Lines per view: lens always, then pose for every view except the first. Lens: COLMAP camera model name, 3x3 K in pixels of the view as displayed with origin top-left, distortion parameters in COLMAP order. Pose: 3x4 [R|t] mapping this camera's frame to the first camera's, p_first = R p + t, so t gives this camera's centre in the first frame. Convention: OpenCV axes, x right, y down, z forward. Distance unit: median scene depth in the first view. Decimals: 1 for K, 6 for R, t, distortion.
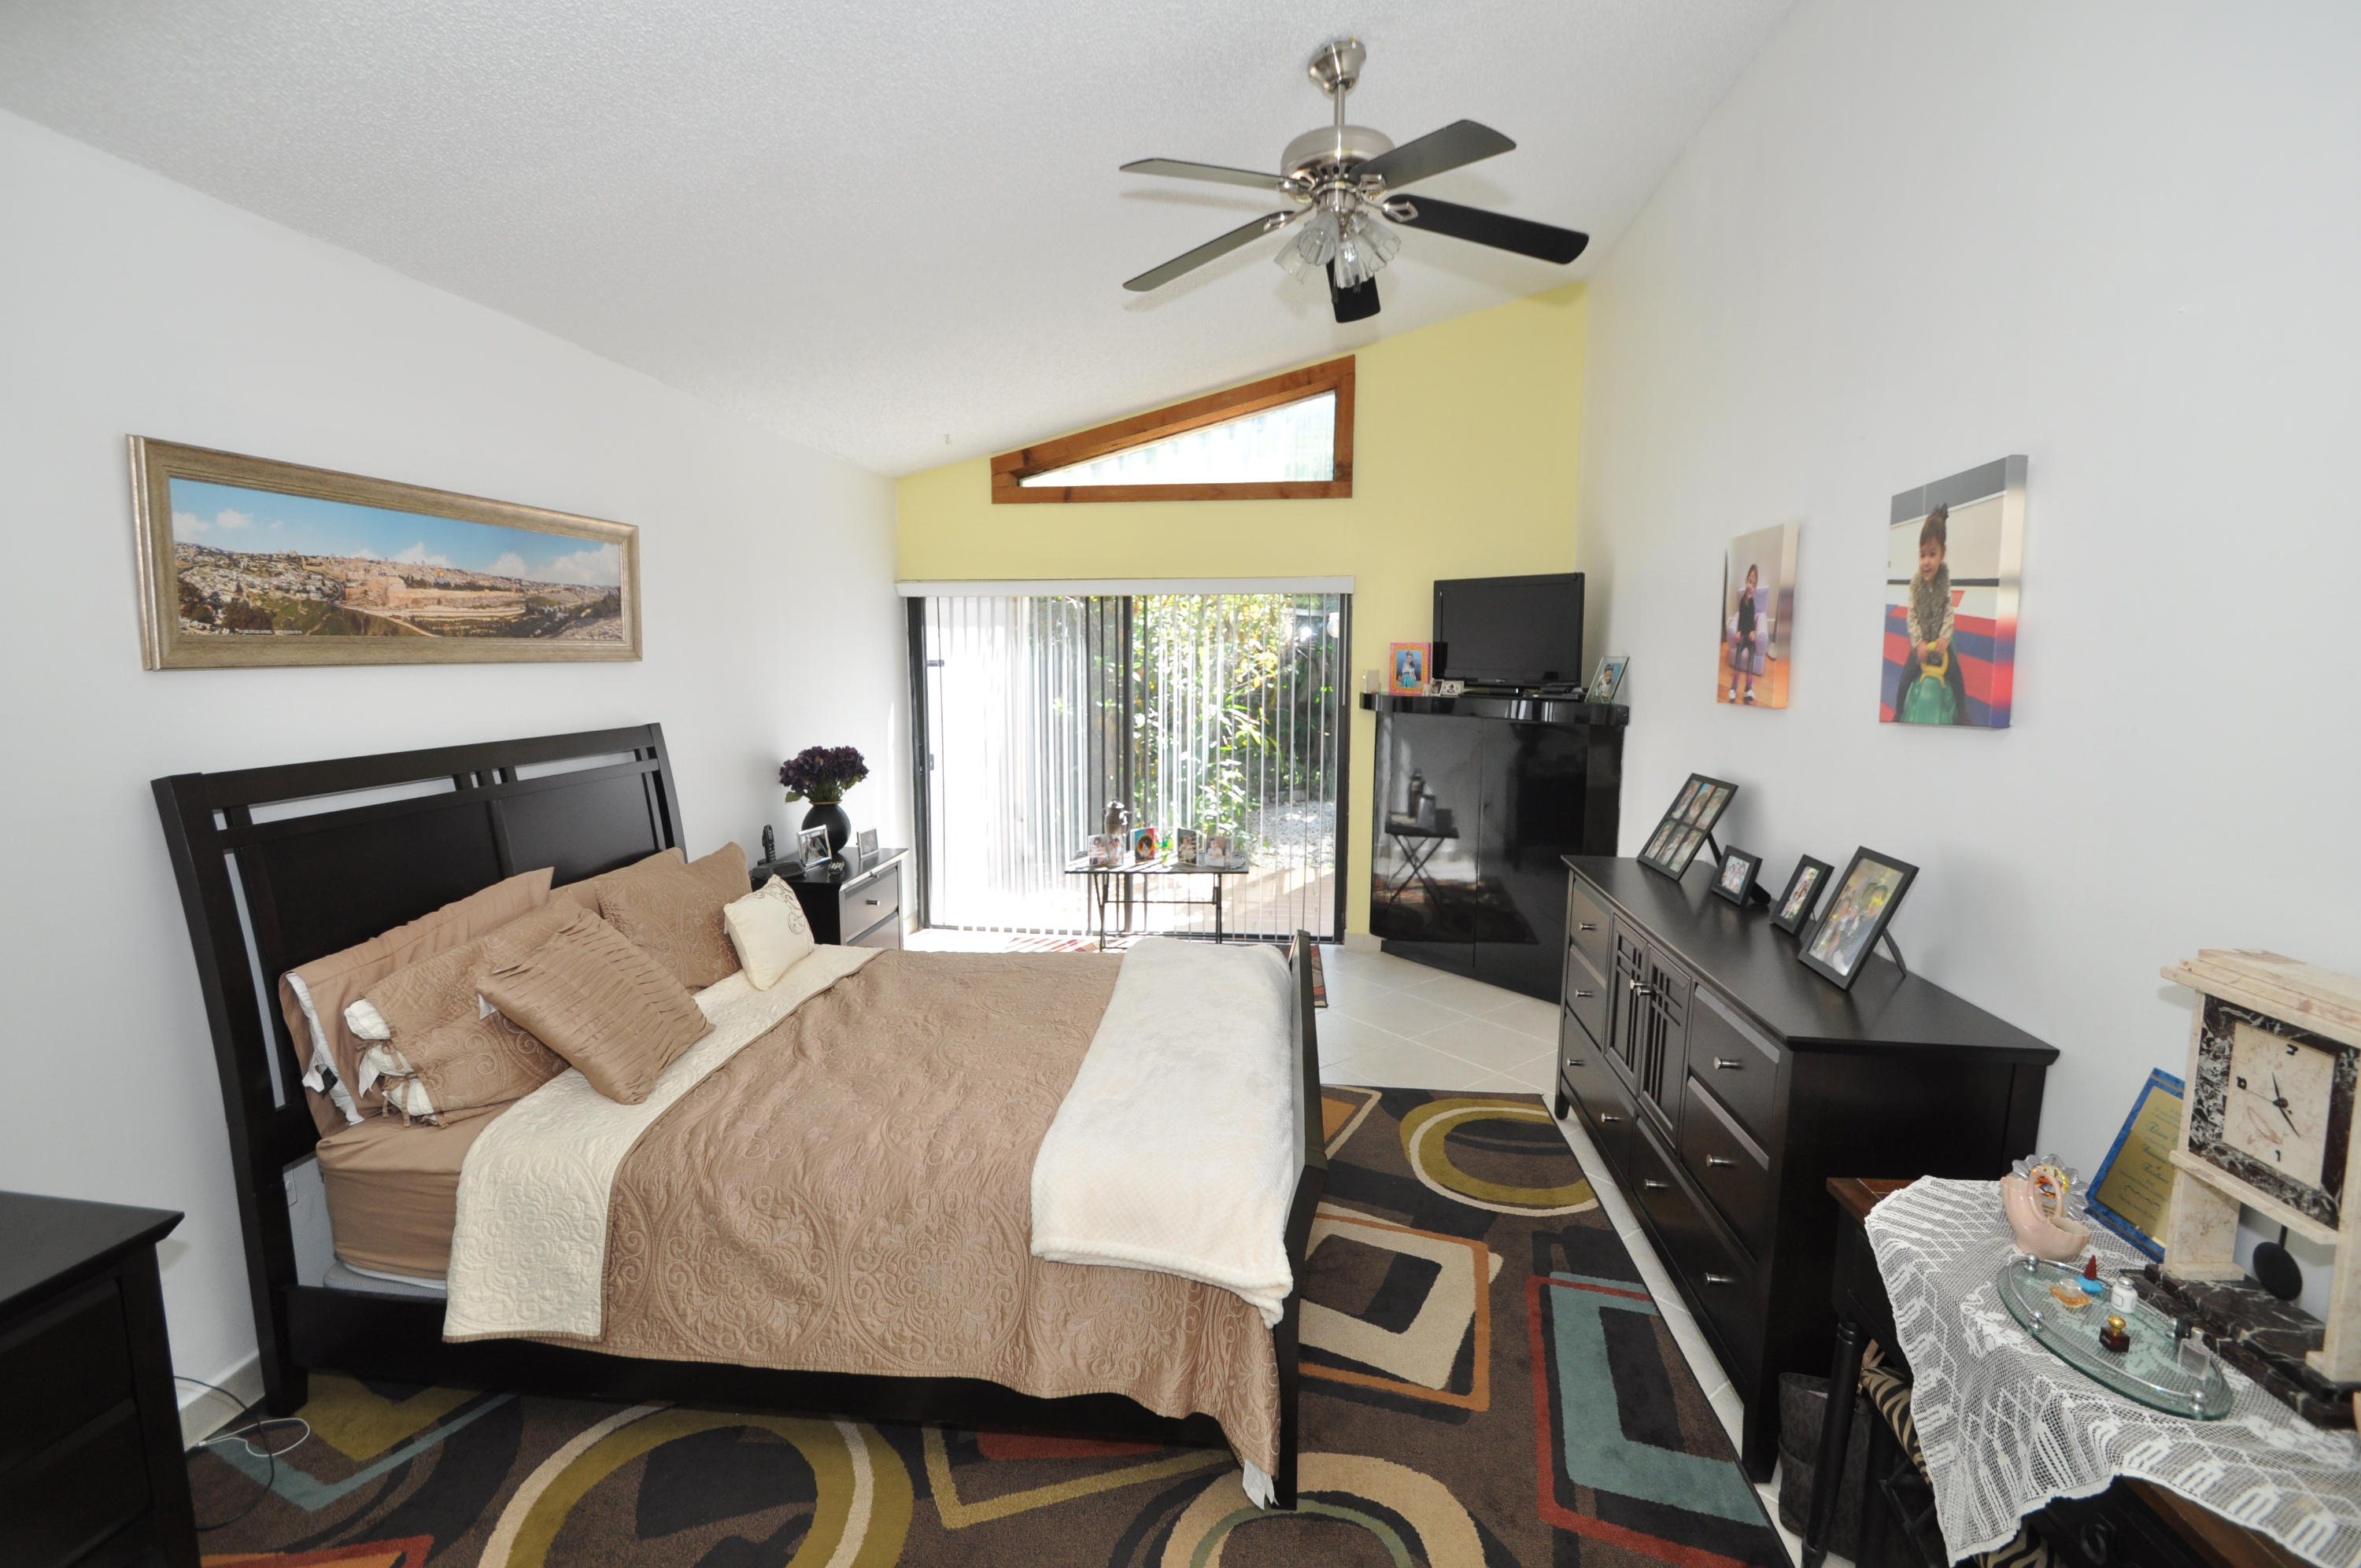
lens RADIAL K [[1037.0, 0, 1180.5], [0, 1037.0, 784.0], [0, 0, 1]] dist [0.015769, -0.019153]
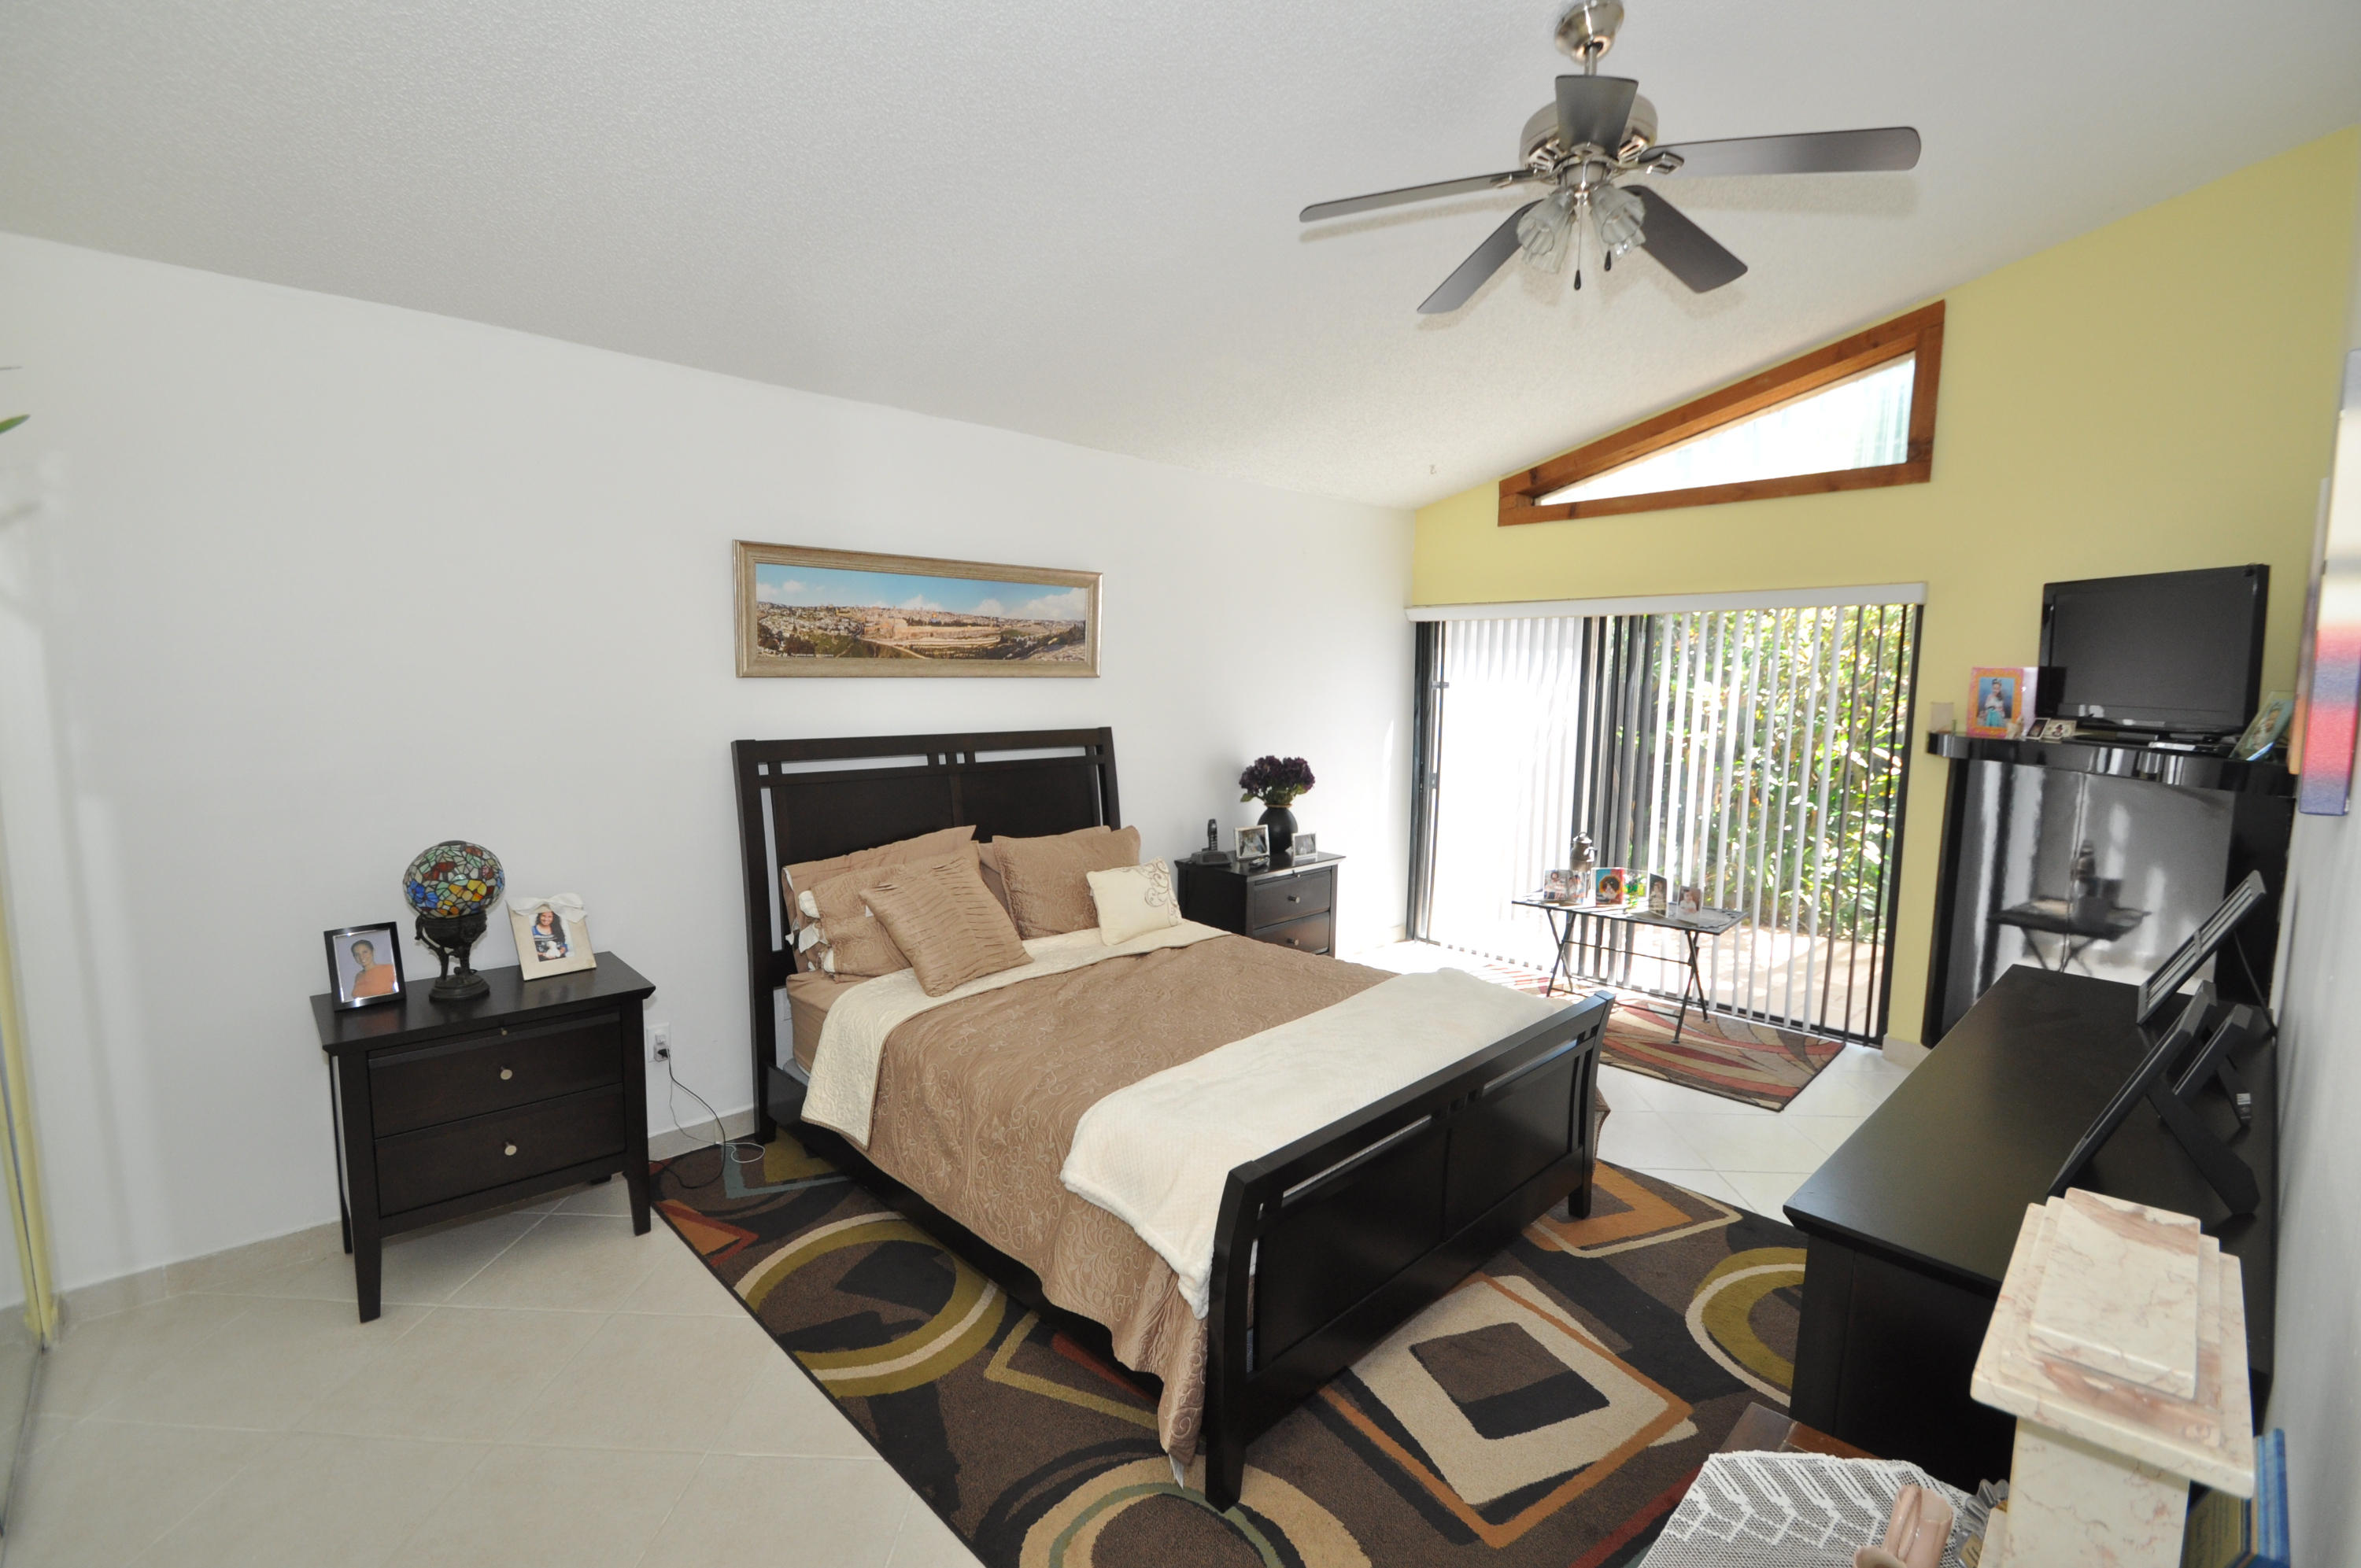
lens RADIAL K [[1024.7, 0, 1180.5], [0, 1024.7, 784.0], [0, 0, 1]] dist [0.015935, -0.019908]
pose [[0.773479, 0.076542, -0.629183, 0.476471], [-0.089697, 0.995910, 0.010888, -0.014435], [0.627442, 0.048014, 0.777181, 0.114539]]
